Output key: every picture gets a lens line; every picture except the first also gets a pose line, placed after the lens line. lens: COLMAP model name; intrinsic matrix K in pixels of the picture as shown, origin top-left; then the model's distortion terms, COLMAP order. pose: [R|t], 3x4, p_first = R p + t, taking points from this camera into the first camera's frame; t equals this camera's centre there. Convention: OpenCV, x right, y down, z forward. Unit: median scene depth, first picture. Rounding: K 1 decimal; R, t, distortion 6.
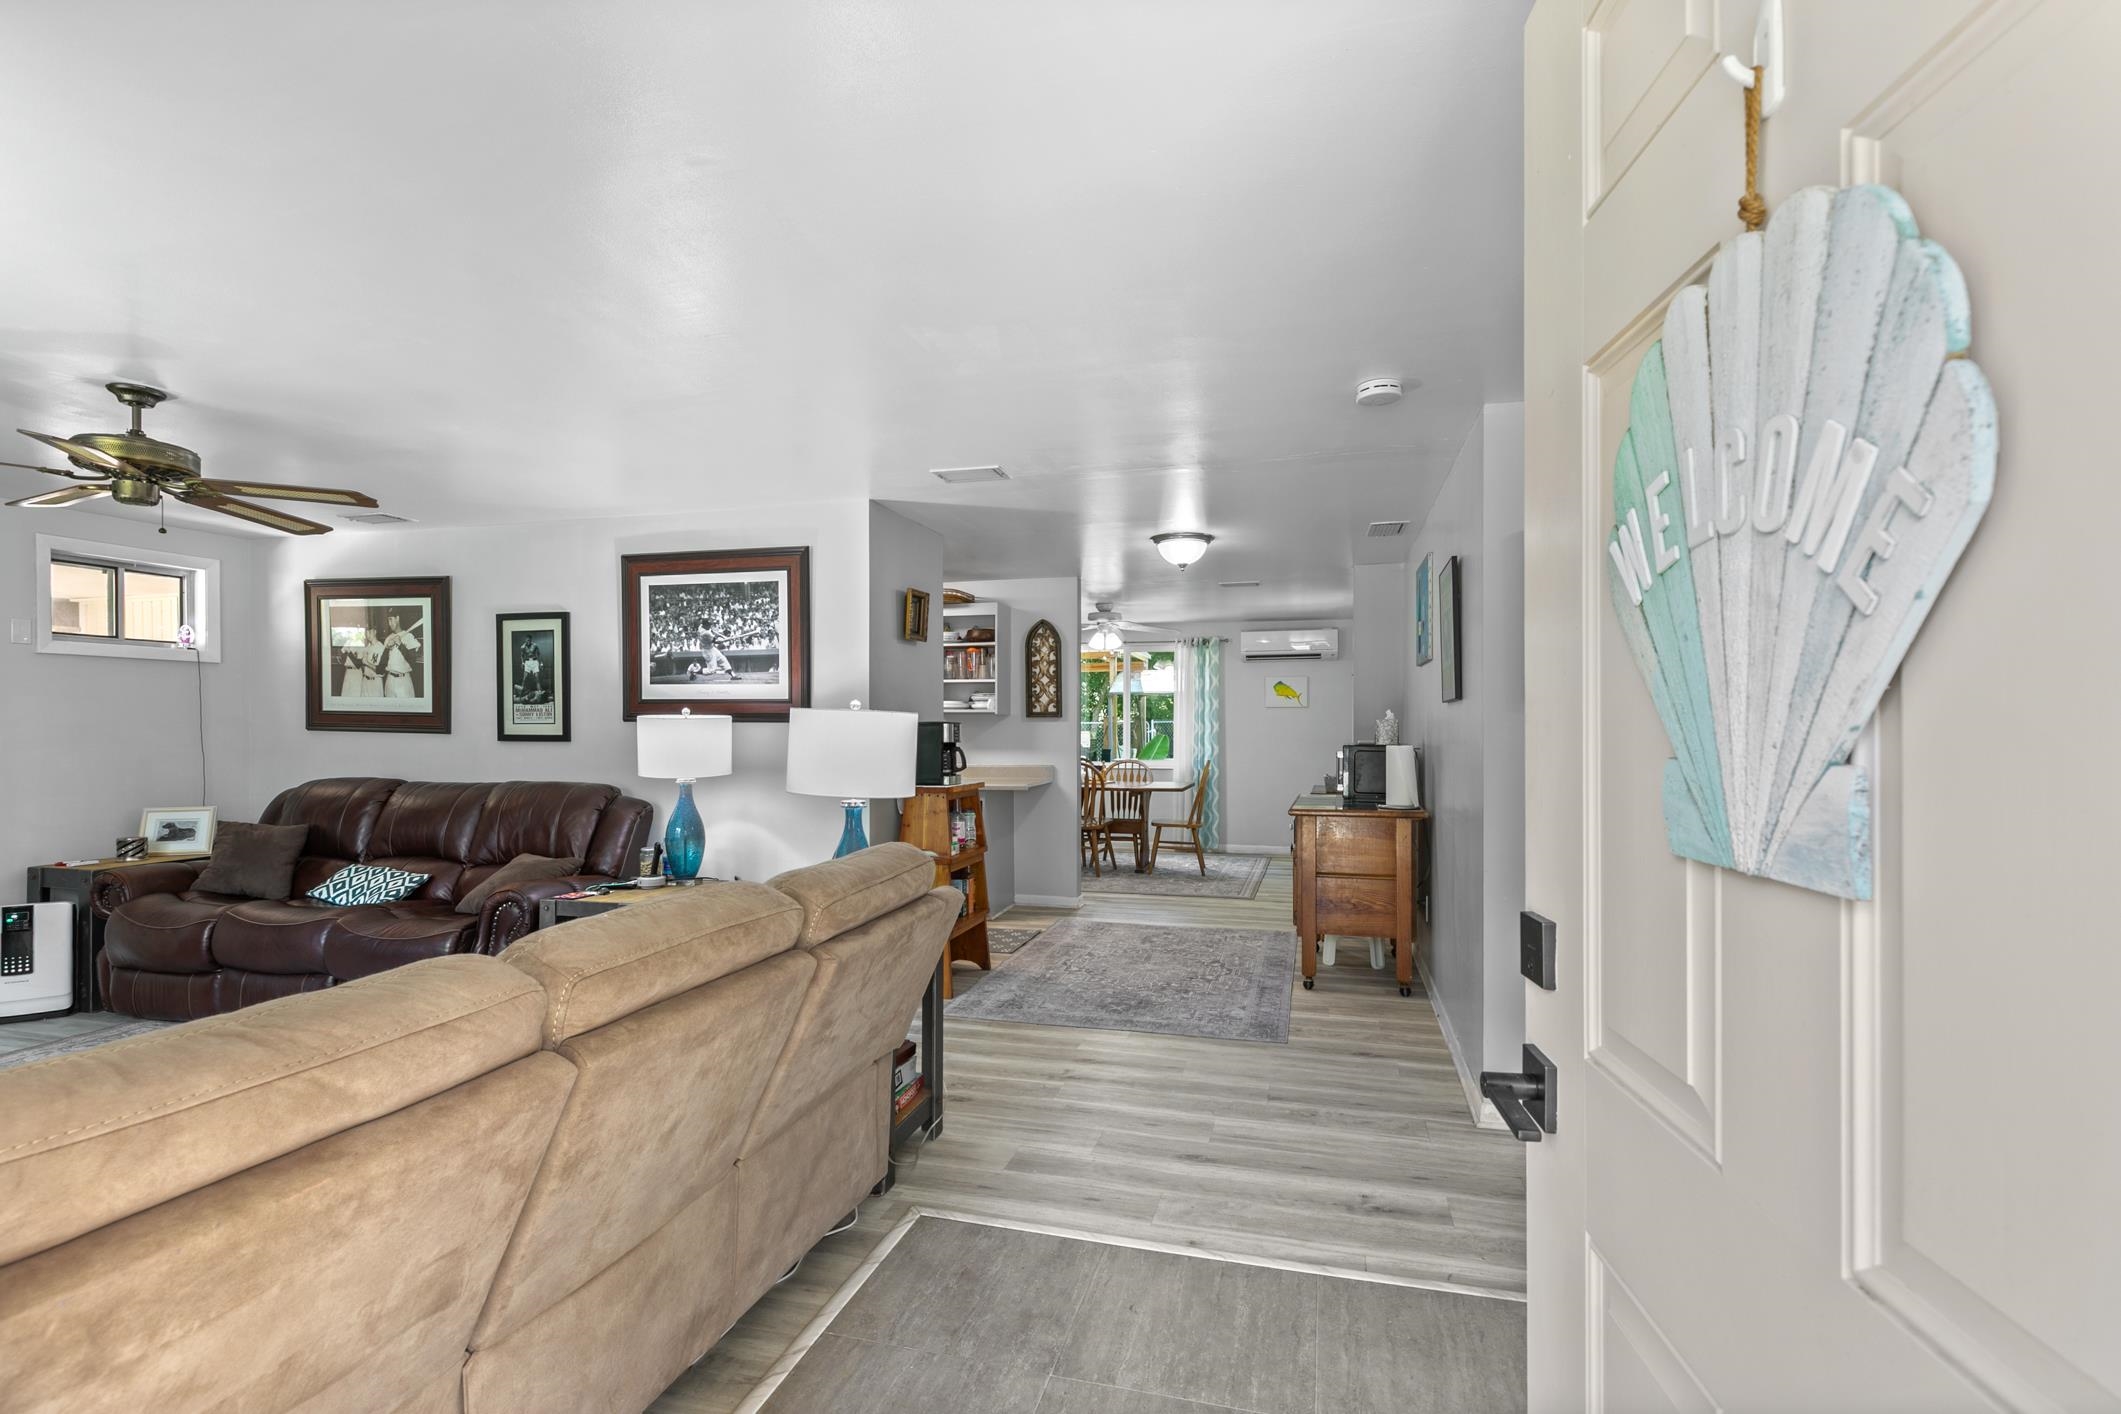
lens RADIAL K [[972.1, 0, 1066.6], [0, 972.1, 725.1], [0, 0, 1]] dist [0.002013, 0.000611]
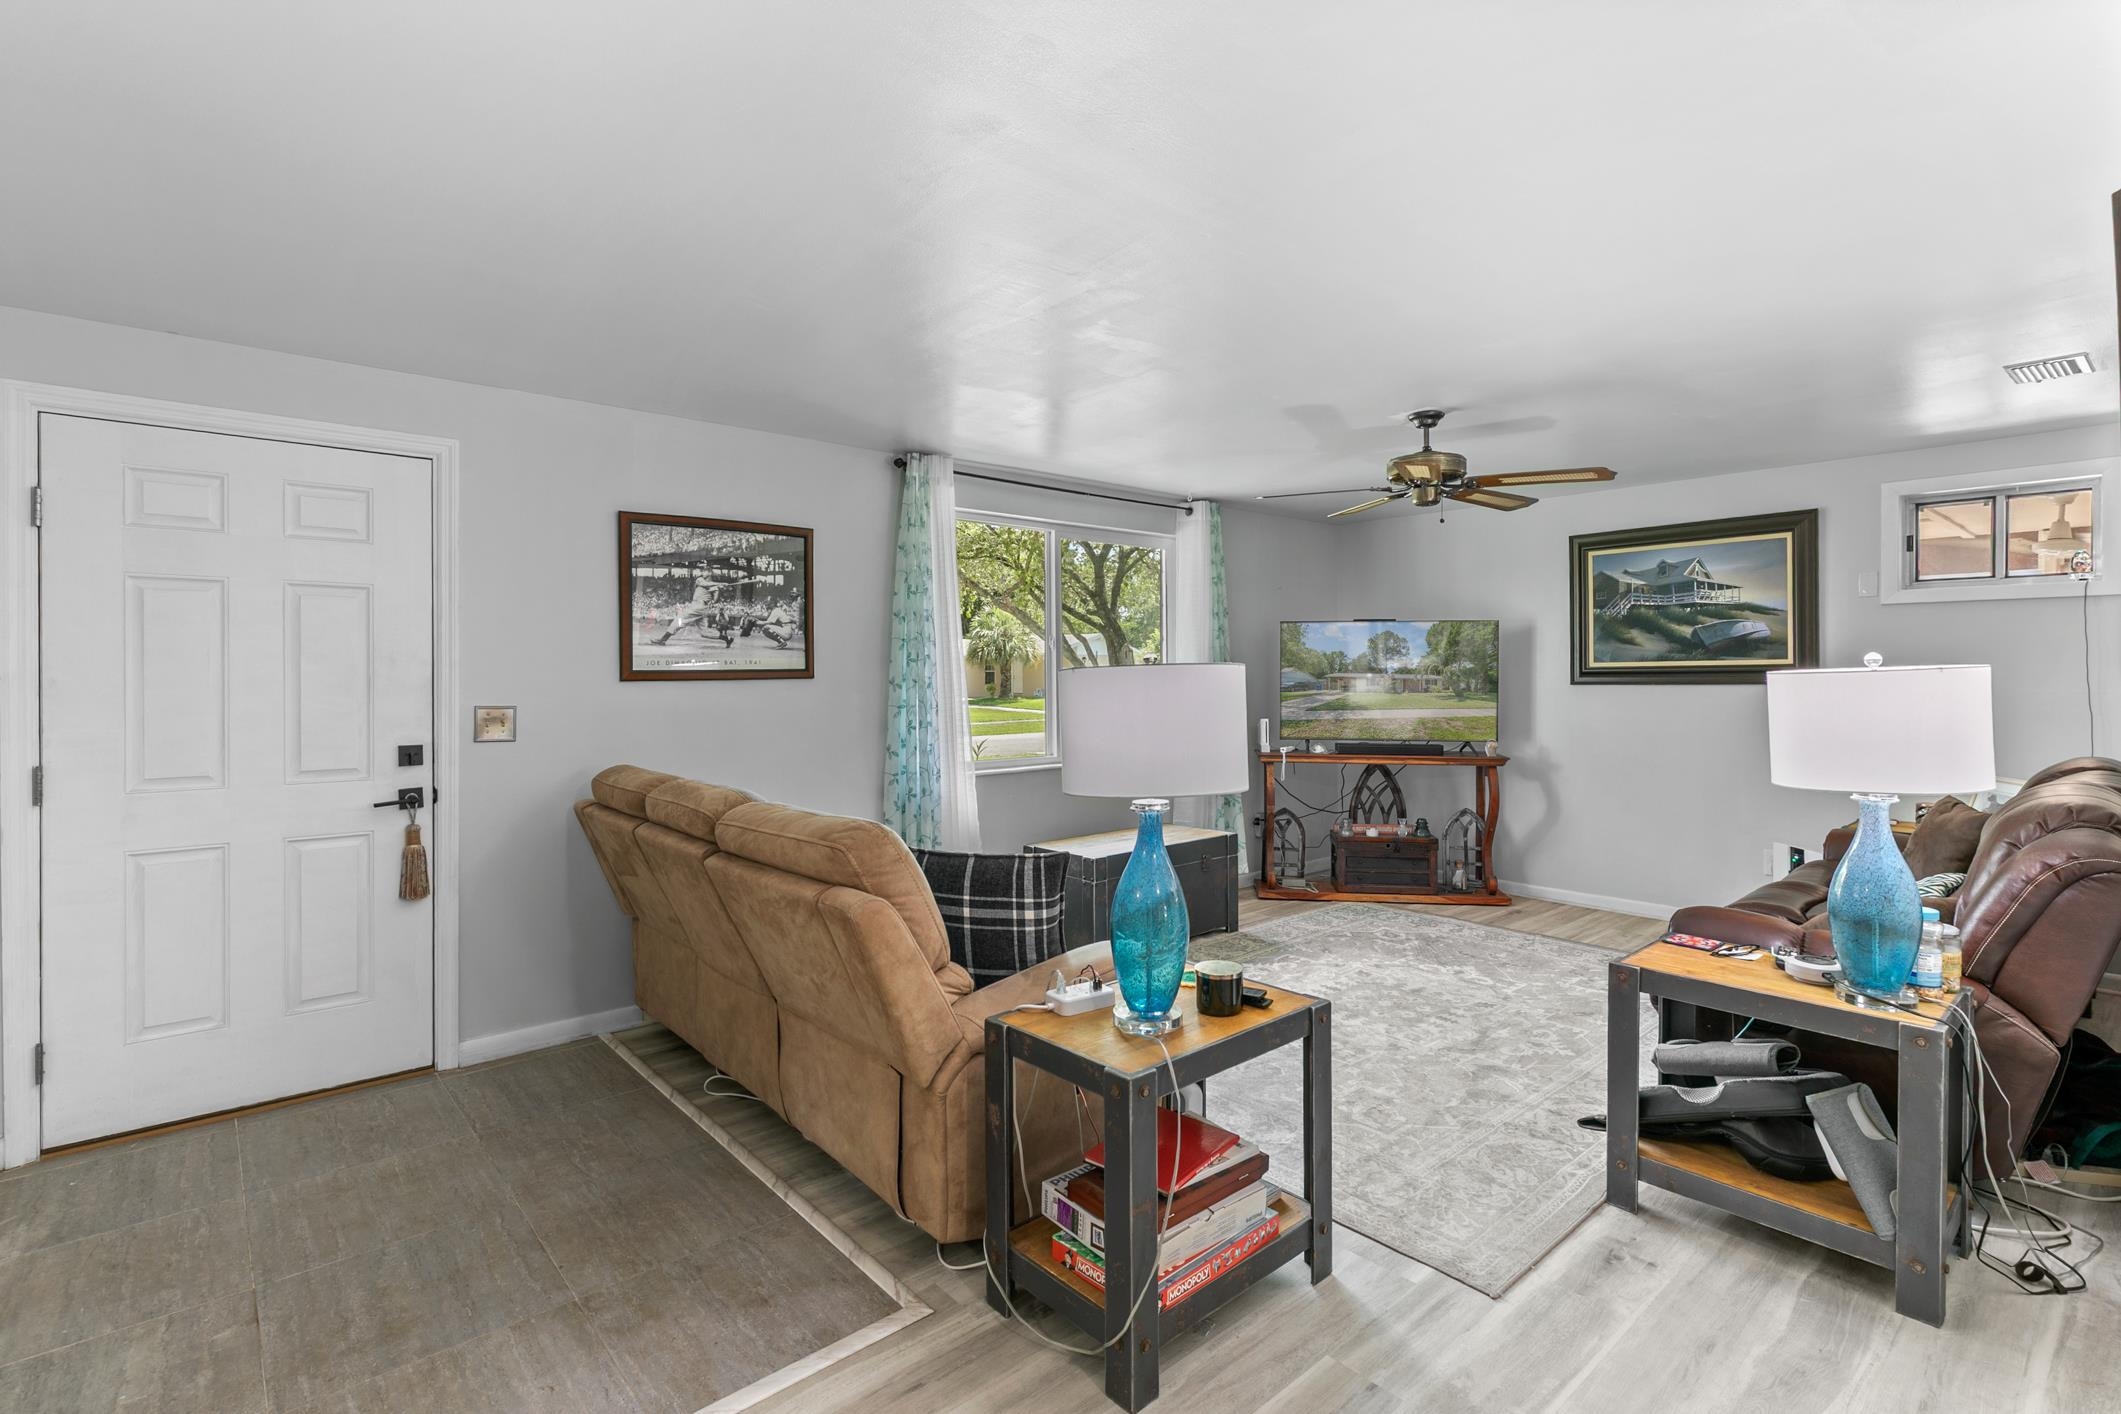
lens RADIAL K [[978.3, 0, 1059.7], [0, 978.3, 690.8], [0, 0, 1]] dist [0.001378, 0.000234]
pose [[-0.562129, 0.019729, -0.826814, 0.229301], [0.005581, 0.999783, 0.020061, -0.009833], [0.827030, 0.006662, -0.562118, 0.829265]]
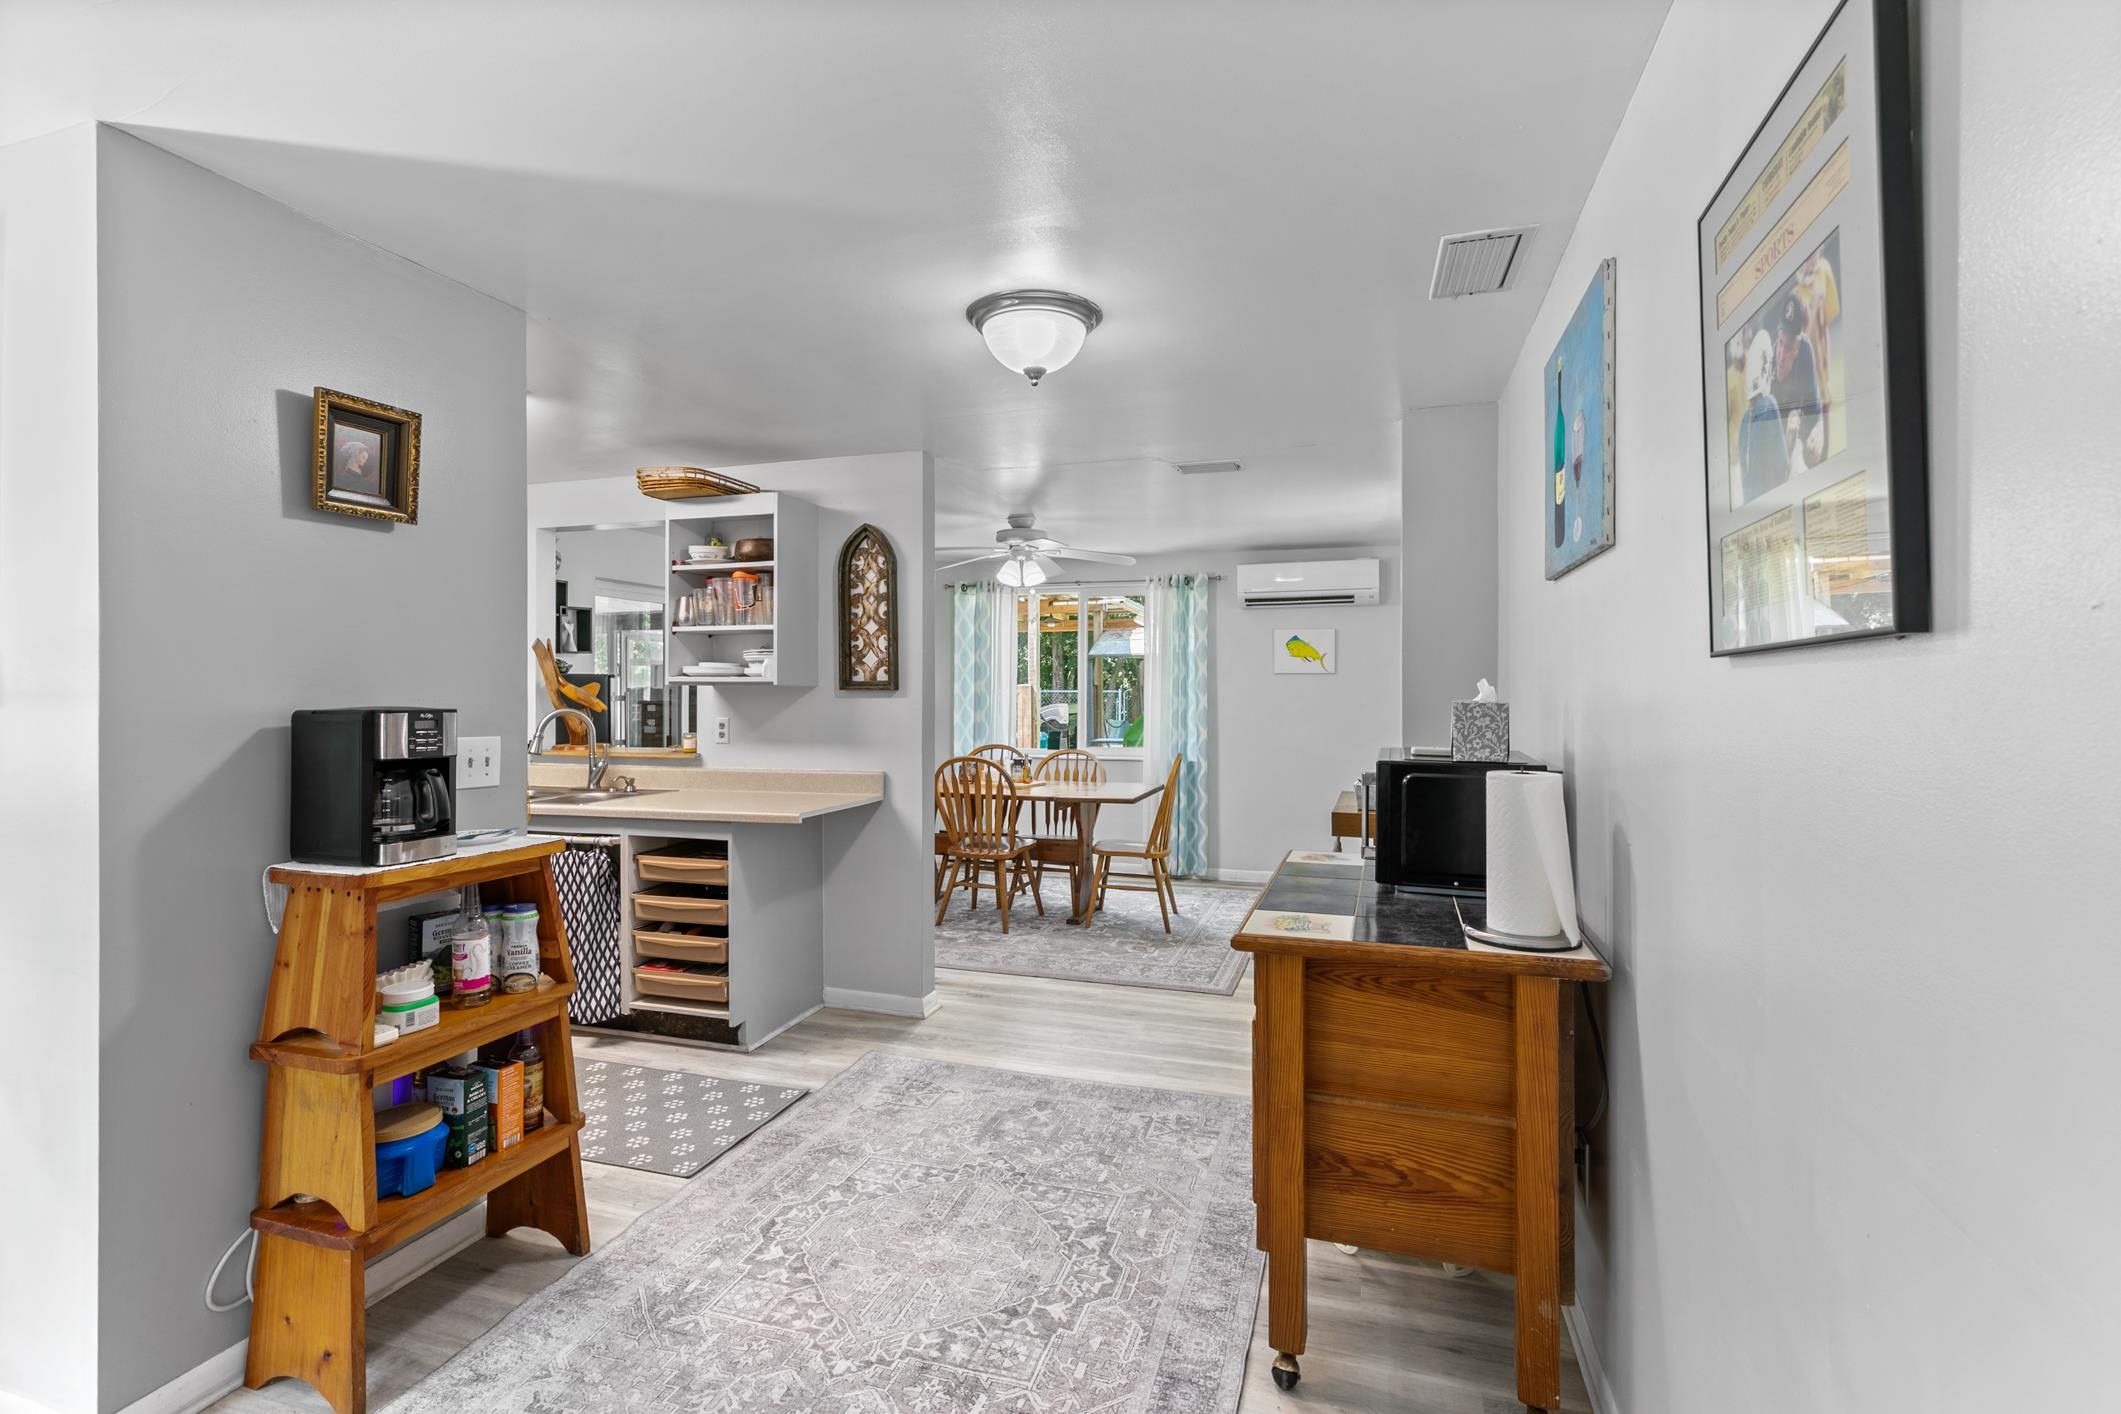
lens RADIAL K [[978.3, 0, 1059.7], [0, 978.3, 690.8], [0, 0, 1]] dist [0.001378, 0.000234]
pose [[0.998742, 0.001254, -0.050125, 0.177953], [-0.001282, 0.999999, -0.000521, -0.011131], [0.050124, 0.000585, 0.998743, 0.602863]]
